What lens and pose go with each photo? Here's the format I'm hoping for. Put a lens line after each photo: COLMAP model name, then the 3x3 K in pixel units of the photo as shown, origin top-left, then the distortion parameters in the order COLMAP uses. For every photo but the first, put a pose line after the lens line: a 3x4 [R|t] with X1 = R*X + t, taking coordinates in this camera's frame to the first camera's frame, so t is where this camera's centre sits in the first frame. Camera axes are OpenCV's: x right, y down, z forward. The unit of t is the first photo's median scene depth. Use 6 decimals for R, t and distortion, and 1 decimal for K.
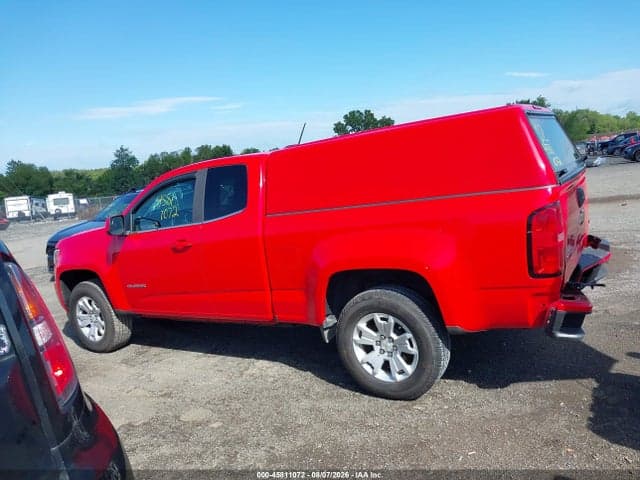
lens RADIAL K [[497.0, 0, 315.0], [0, 497.0, 238.3], [0, 0, 1]] dist [0.019163, -0.033930]
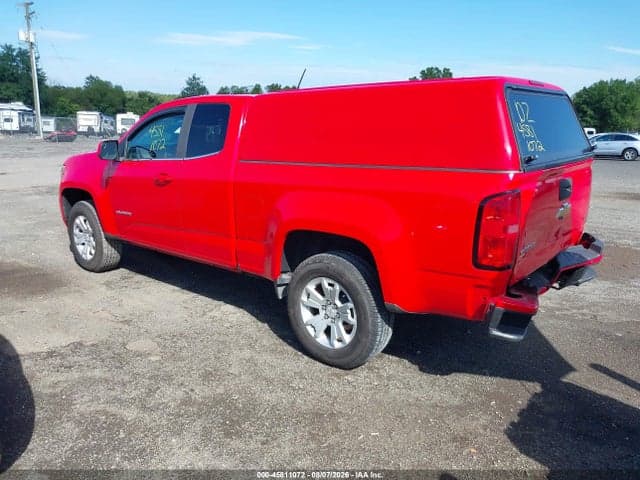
lens RADIAL K [[497.0, 0, 318.3], [0, 497.0, 240.4], [0, 0, 1]] dist [0.019163, -0.033930]
pose [[0.983097, 0.157216, -0.093826, 0.174163], [-0.147000, 0.983292, 0.107364, -0.020848], [0.109138, -0.091757, 0.989783, 0.042902]]
